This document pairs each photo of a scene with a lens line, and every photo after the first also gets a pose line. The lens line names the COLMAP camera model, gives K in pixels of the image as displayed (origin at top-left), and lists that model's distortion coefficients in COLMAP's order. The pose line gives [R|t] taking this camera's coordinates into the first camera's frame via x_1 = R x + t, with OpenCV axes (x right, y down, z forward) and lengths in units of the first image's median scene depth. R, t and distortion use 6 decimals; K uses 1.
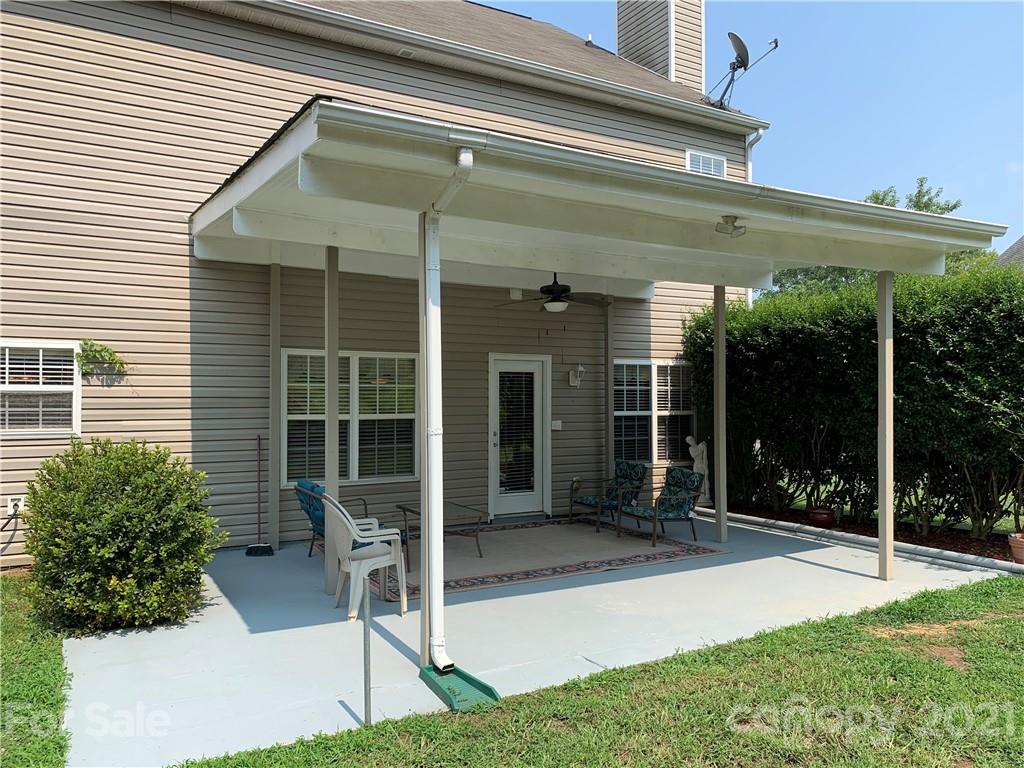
lens RADIAL K [[784.1, 0, 514.8], [0, 784.1, 385.3], [0, 0, 1]] dist [0.064738, -0.105109]
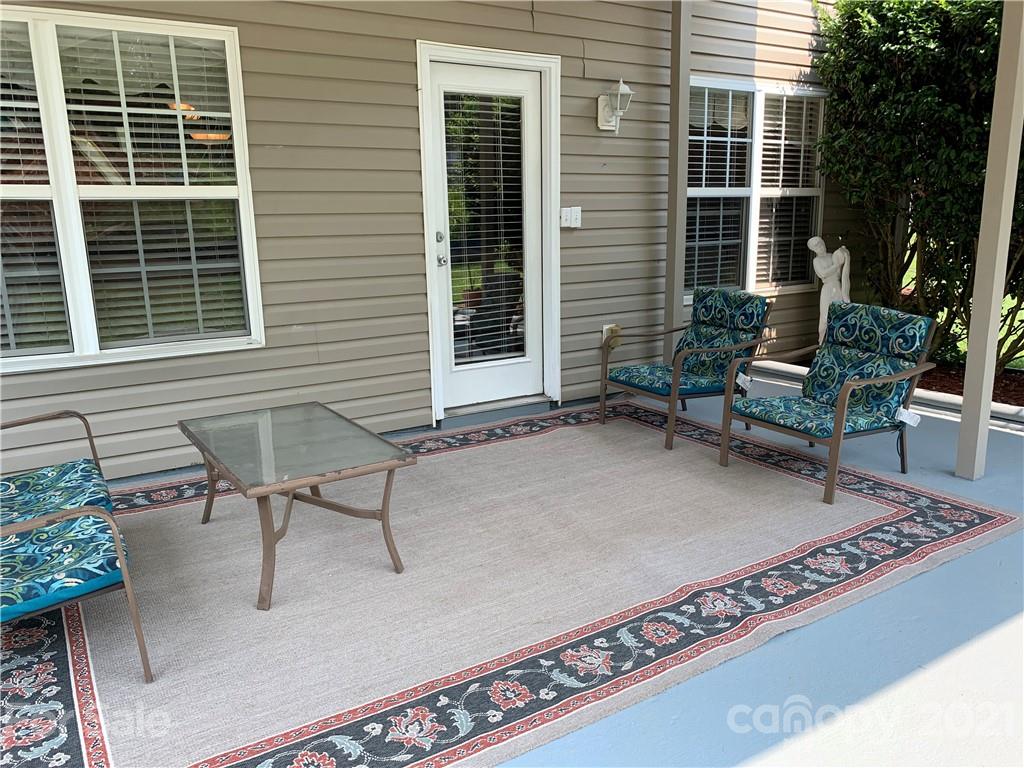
lens RADIAL K [[784.1, 0, 512.5], [0, 784.1, 386.3], [0, 0, 1]] dist [0.064738, -0.105109]
pose [[0.999101, -0.025284, 0.034025, -0.000716], [0.016887, 0.973608, 0.227603, 0.040531], [-0.038882, -0.226823, 0.973159, 0.502476]]
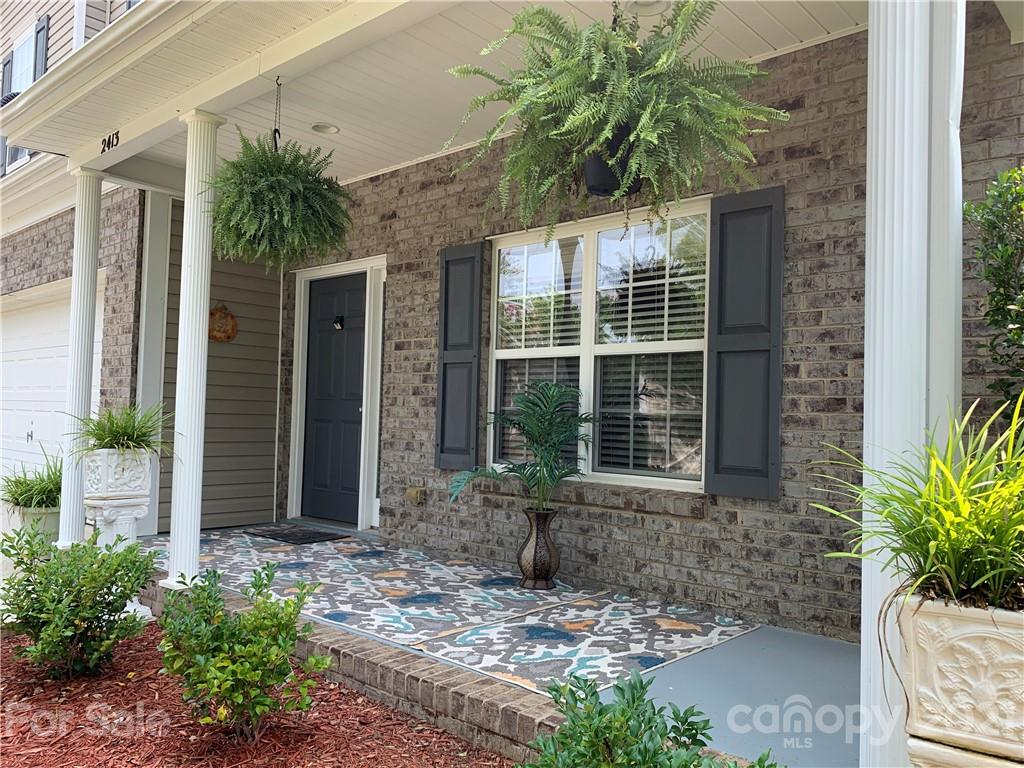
lens RADIAL K [[784.1, 0, 507.4], [0, 784.1, 378.9], [0, 0, 1]] dist [0.064738, -0.105109]
pose [[0.307377, 0.003995, -0.951579, 0.582242], [0.030850, 0.999424, 0.014161, 0.045544], [0.951088, -0.033709, 0.307077, 0.869771]]
